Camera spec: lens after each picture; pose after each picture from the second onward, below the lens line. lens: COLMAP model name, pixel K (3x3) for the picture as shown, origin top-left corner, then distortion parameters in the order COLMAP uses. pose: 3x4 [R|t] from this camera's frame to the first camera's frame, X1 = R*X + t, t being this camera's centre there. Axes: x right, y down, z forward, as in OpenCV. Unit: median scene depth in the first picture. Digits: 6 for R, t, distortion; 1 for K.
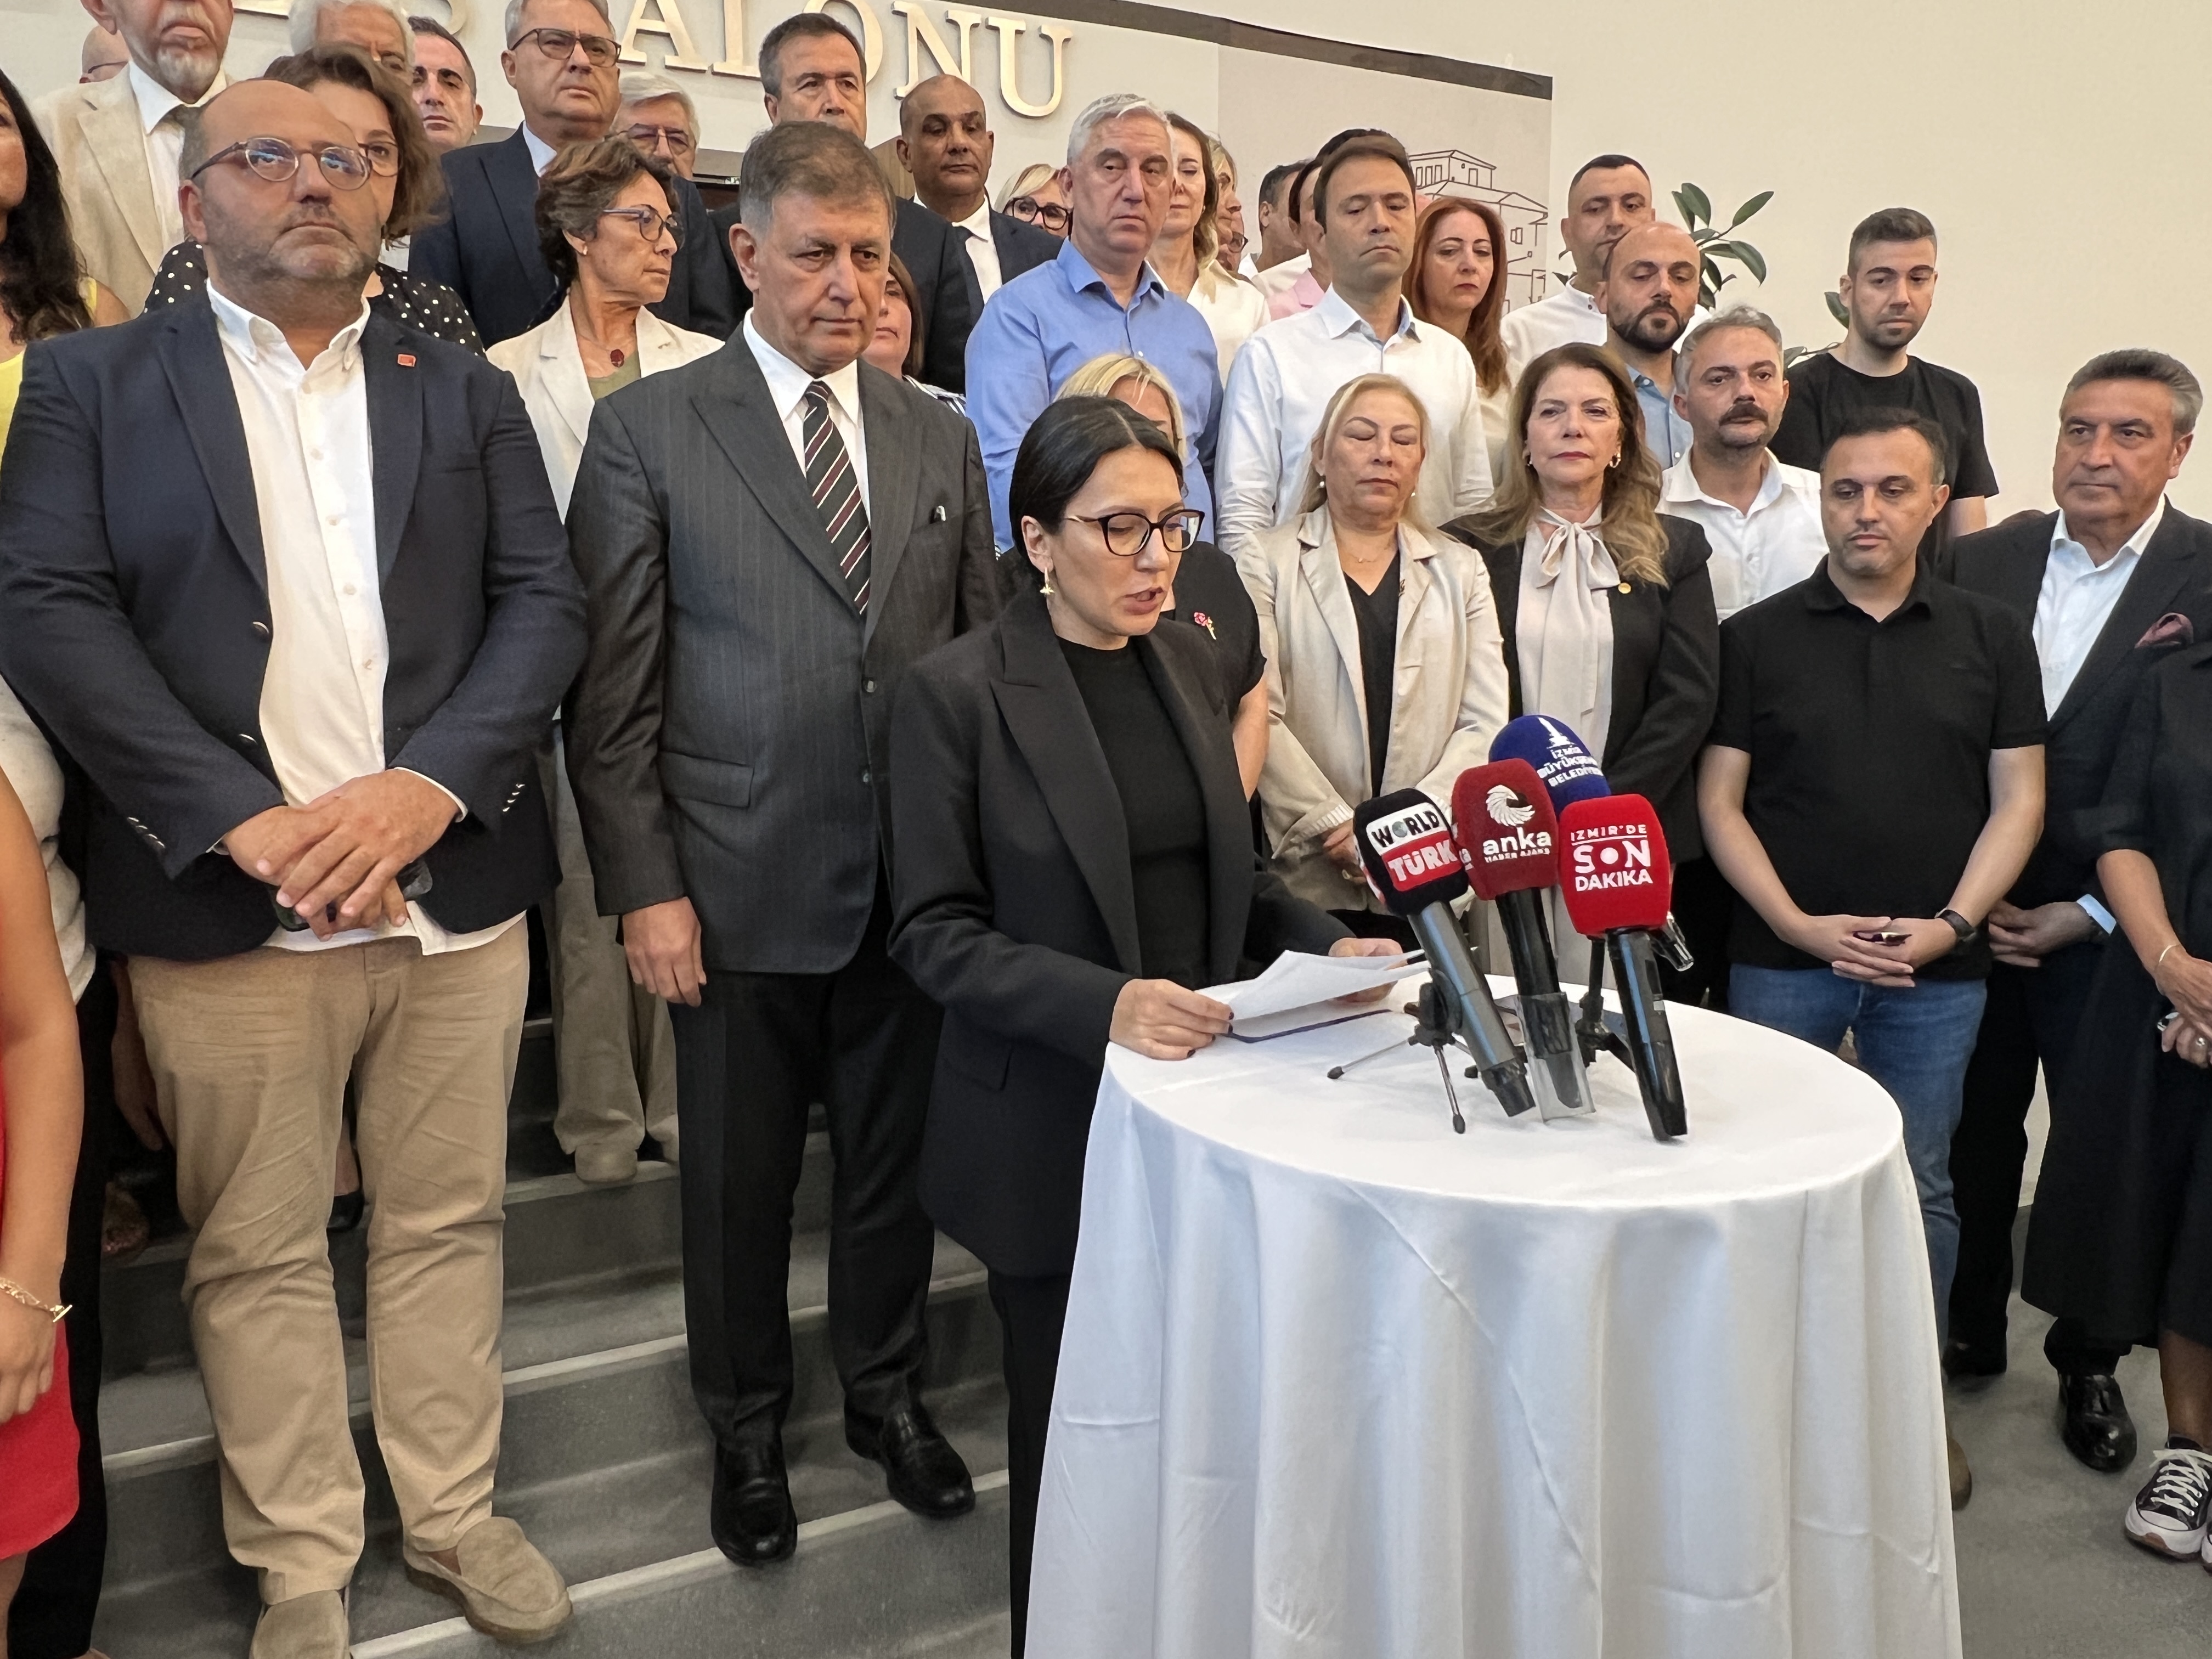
lens RADIAL K [[1579.7, 0, 1082.4], [0, 1579.7, 826.0], [0, 0, 1]] dist [0.002445, -0.006087]
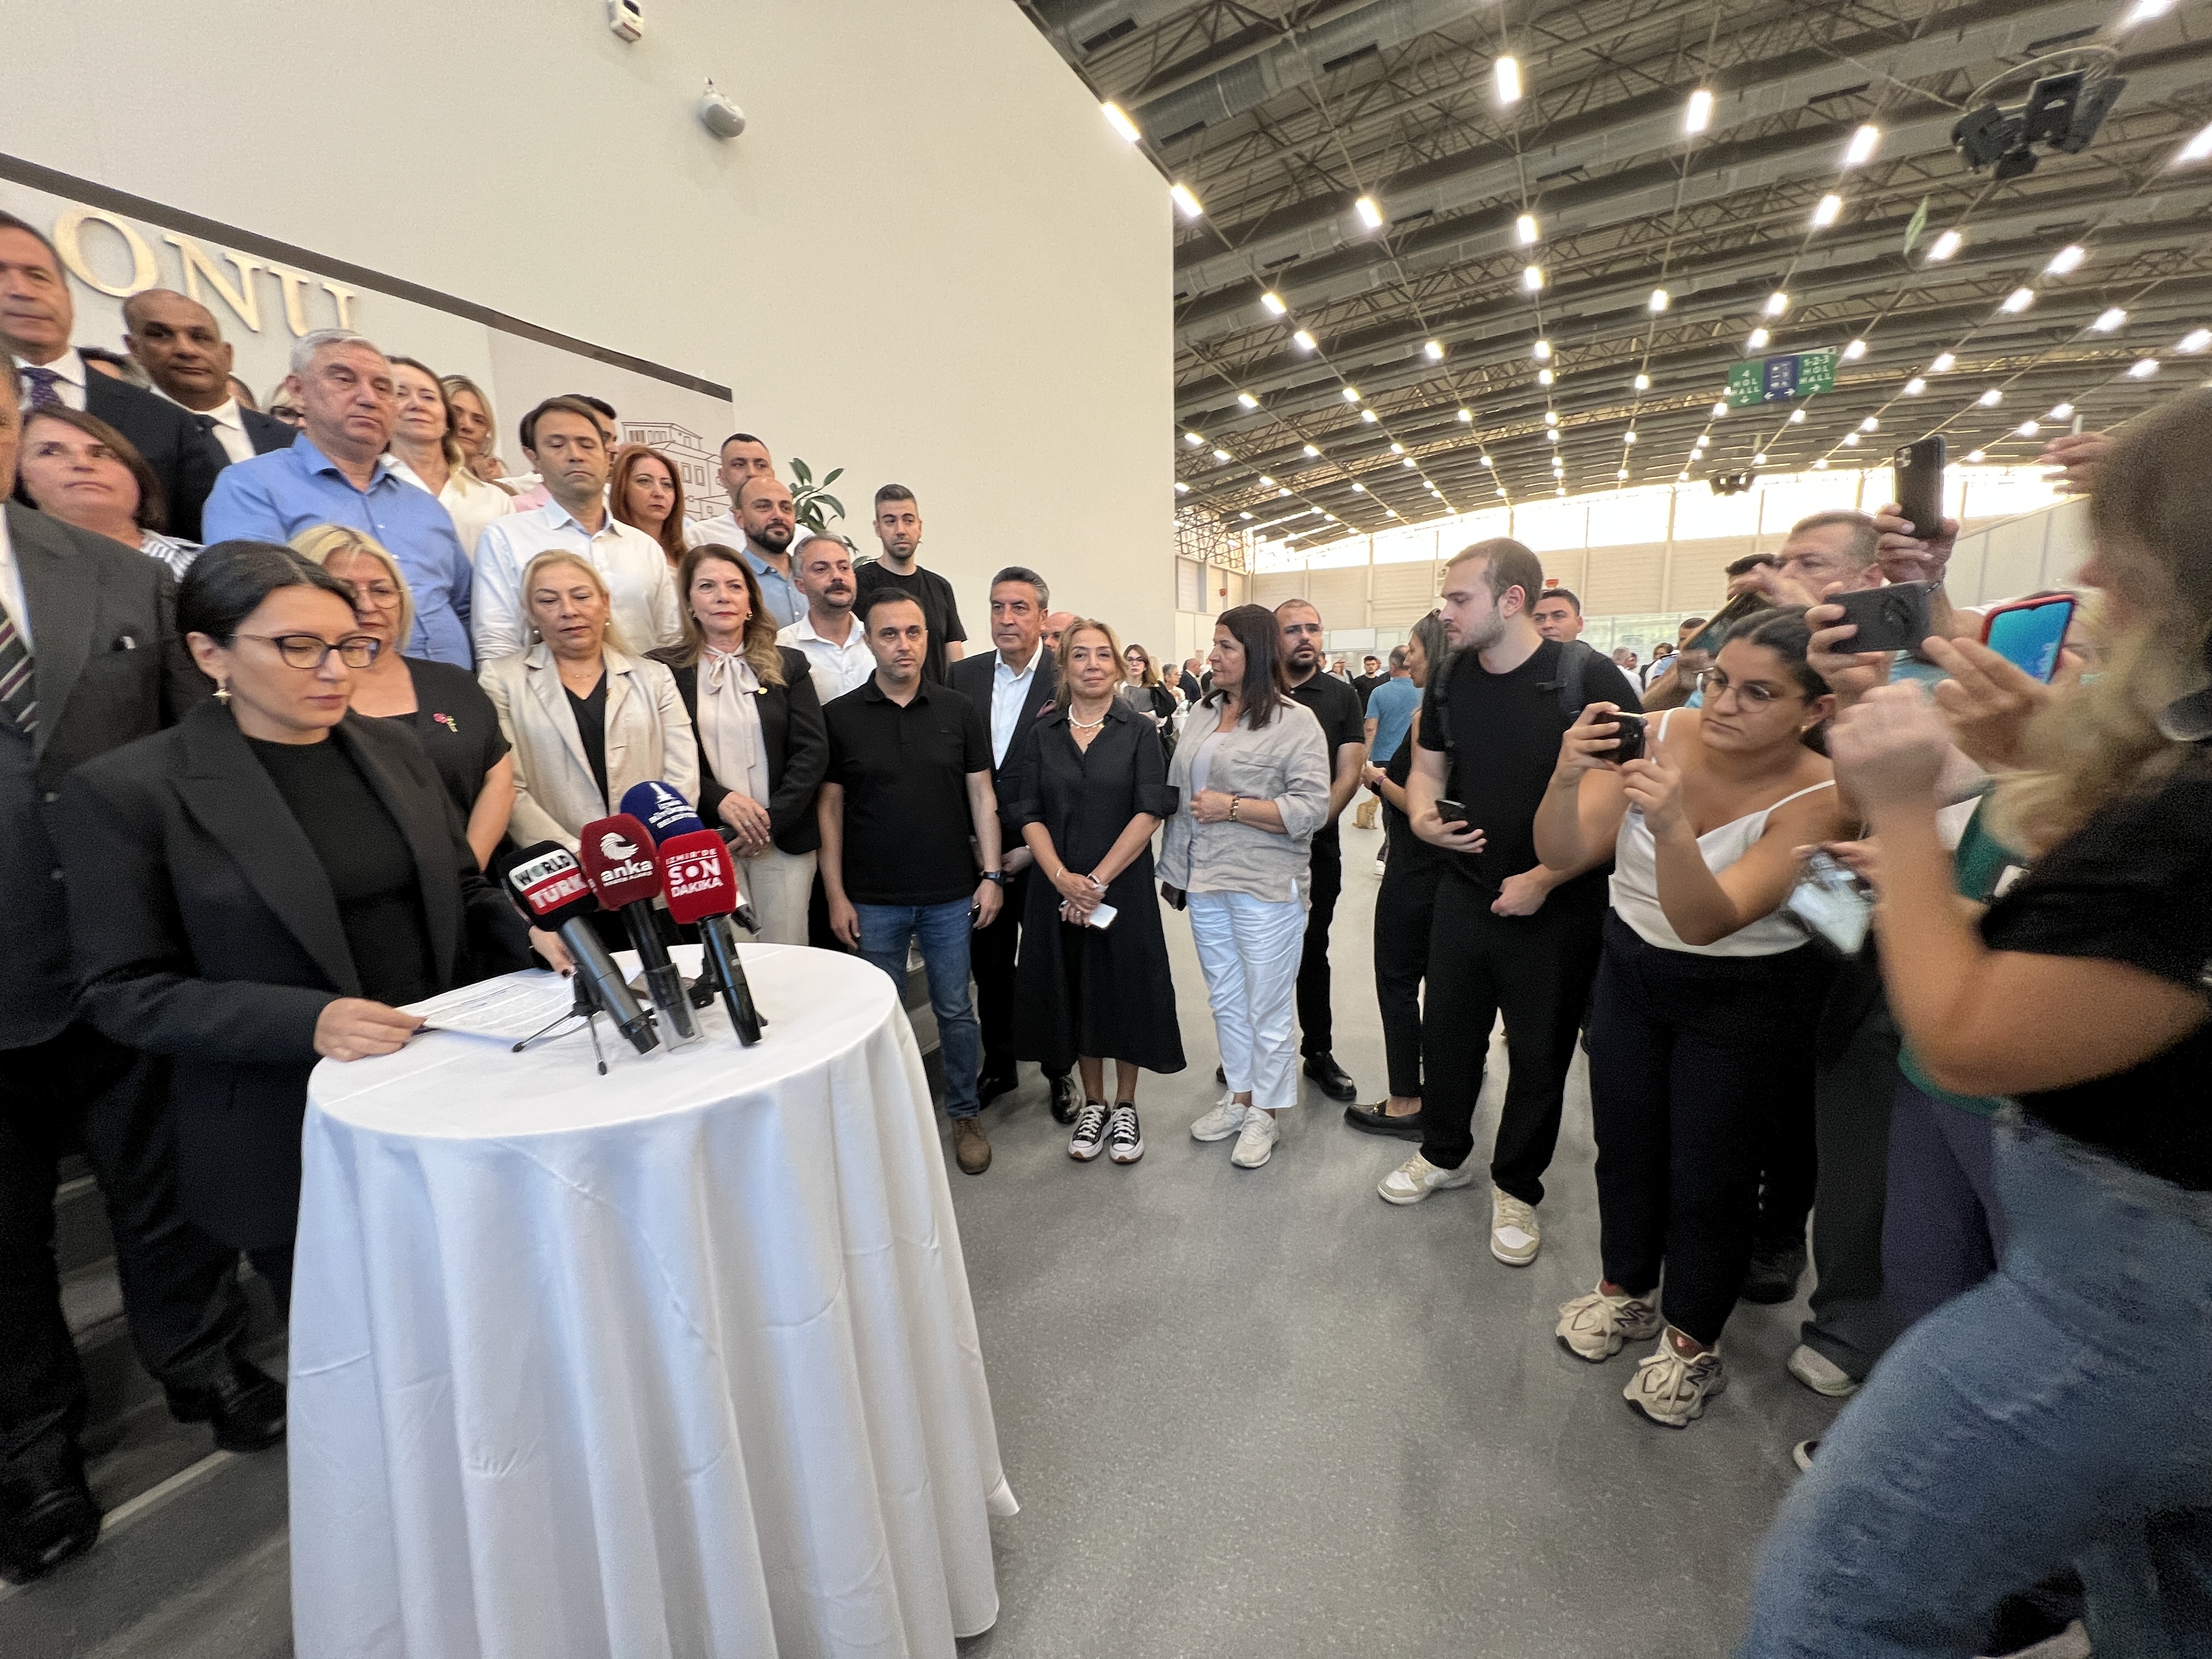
lens RADIAL K [[885.2, 0, 1097.9], [0, 885.2, 824.1], [0, 0, 1]] dist [-0.003471, 0.000256]
pose [[0.816621, -0.102933, 0.567922, 0.115292], [0.101416, 0.994250, 0.034376, -0.011165], [-0.568195, 0.029524, 0.822364, 0.043518]]
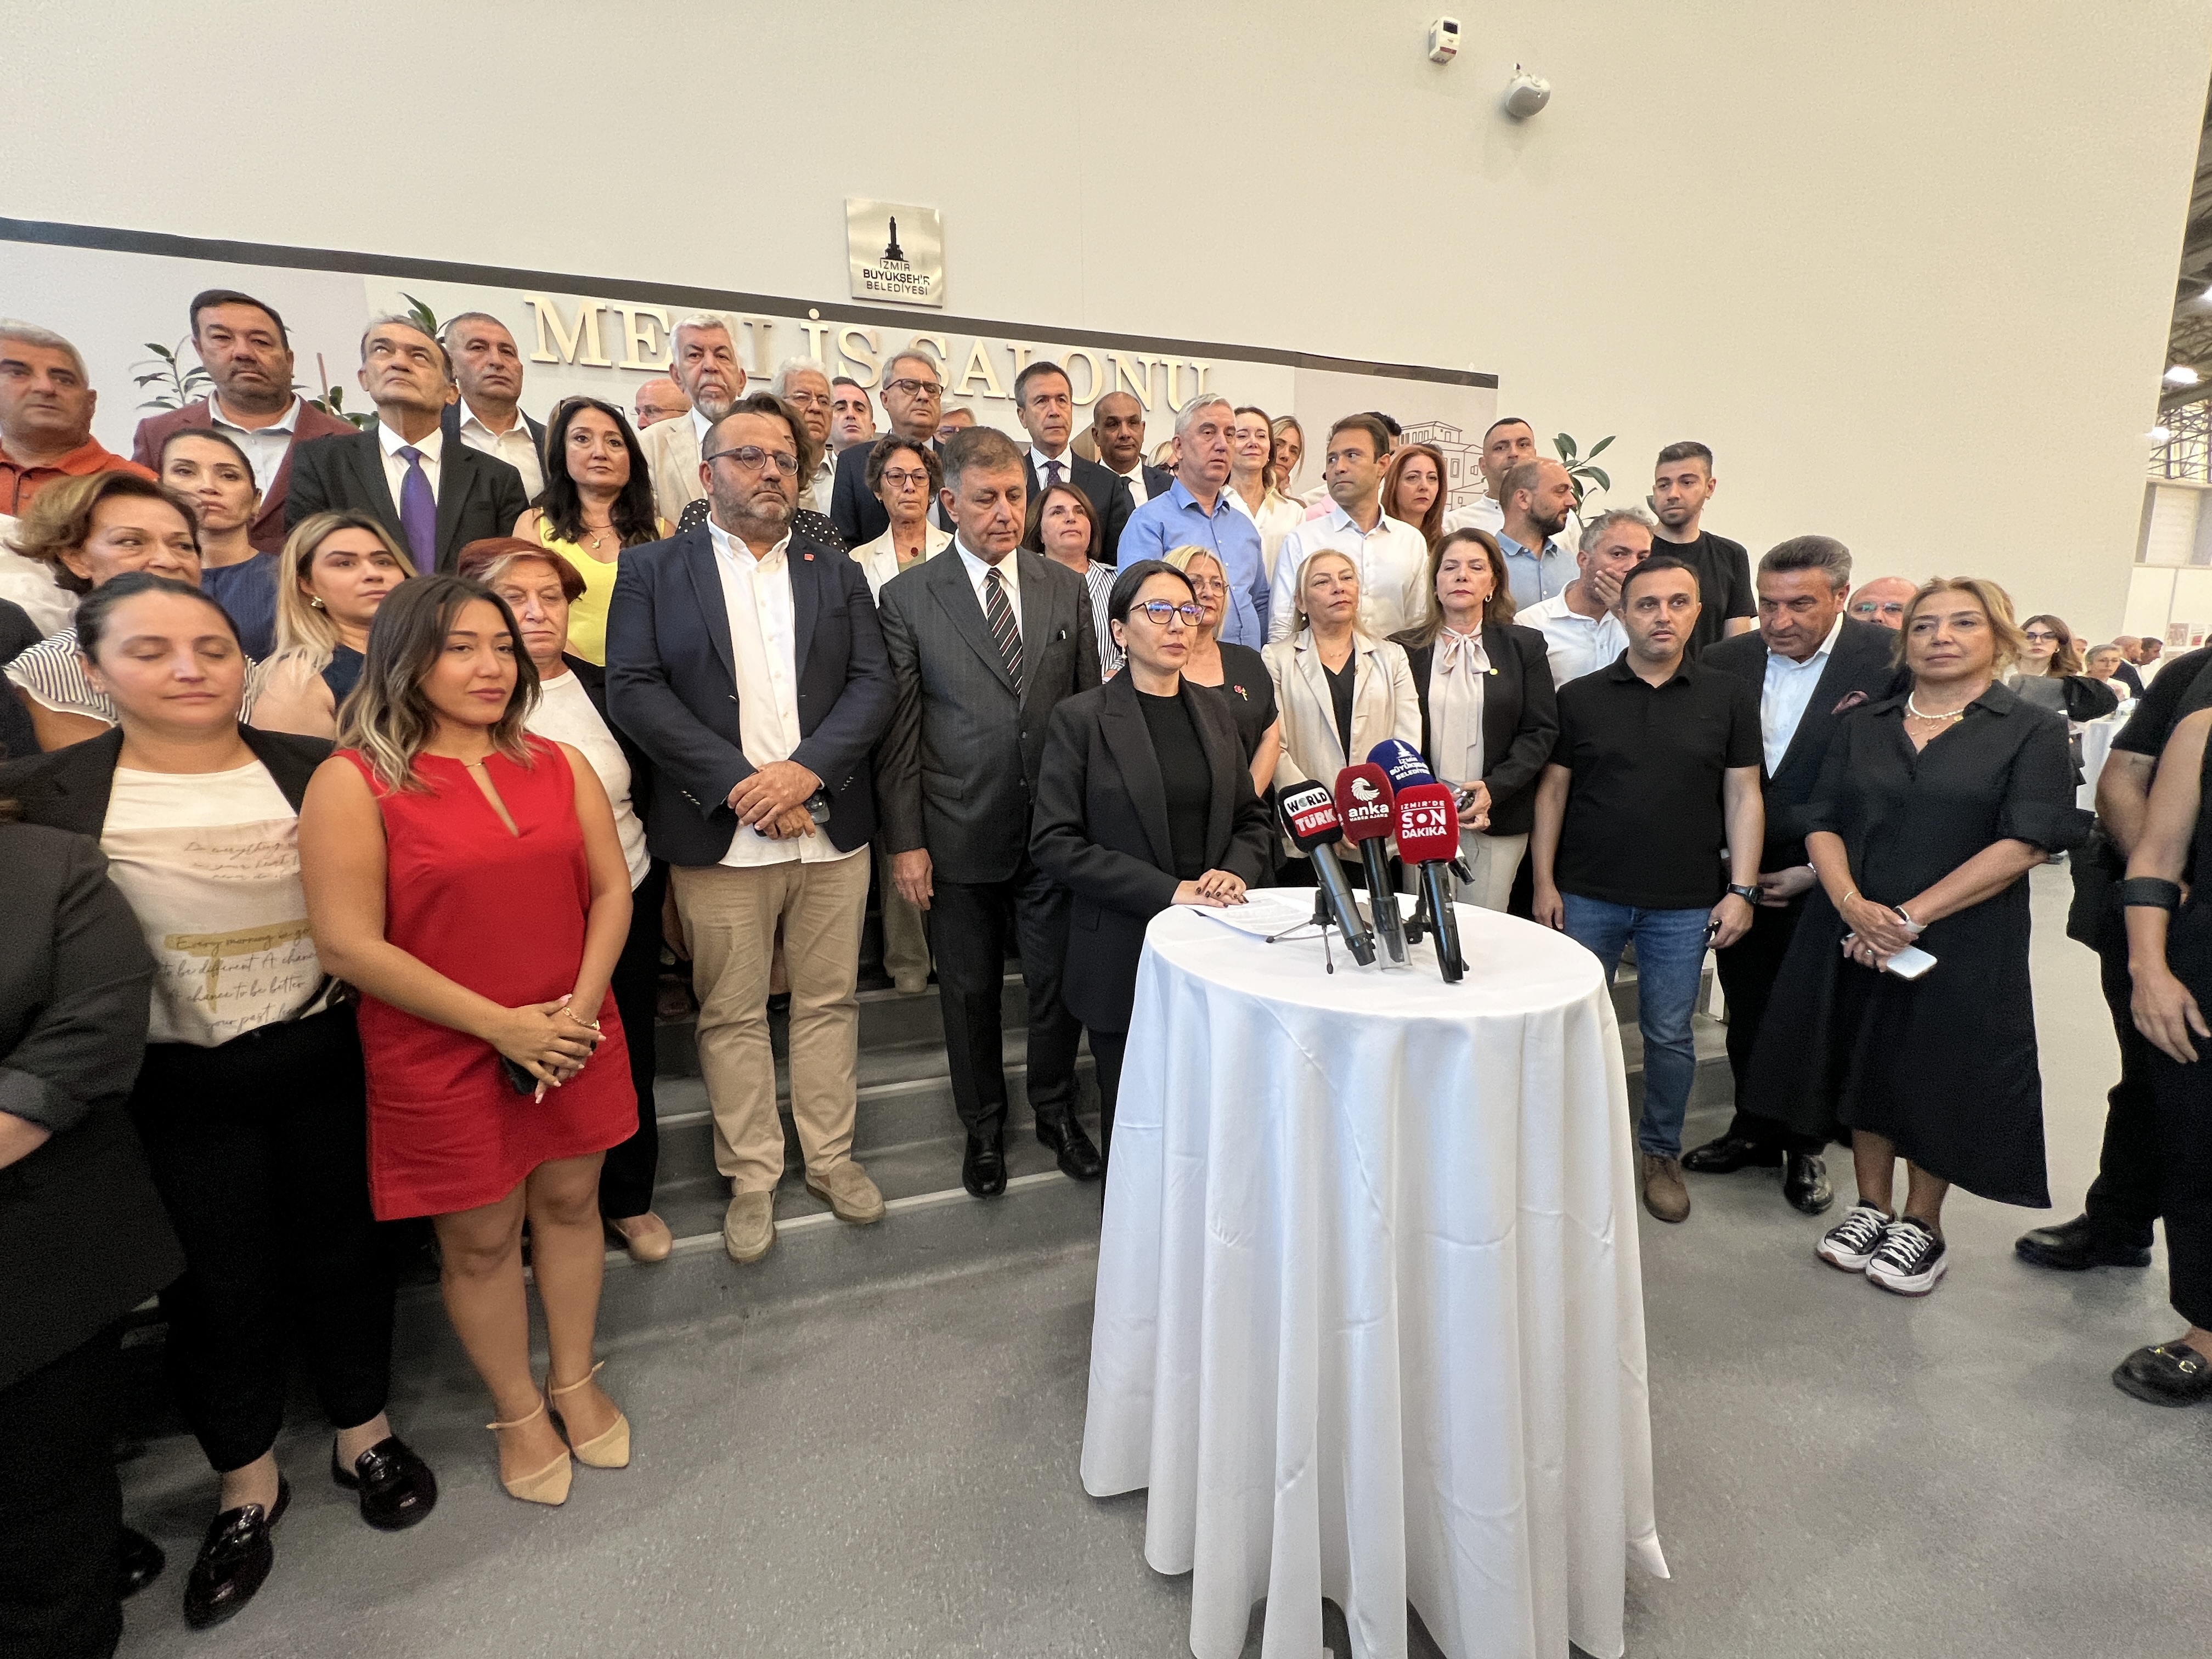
lens RADIAL K [[885.2, 0, 1099.9], [0, 885.2, 823.2], [0, 0, 1]] dist [-0.003471, 0.000256]
pose [[0.988772, 0.017607, -0.148389, 0.085696], [-0.016363, 0.999820, 0.009602, 0.013785], [0.148532, -0.007067, 0.988882, -0.011604]]
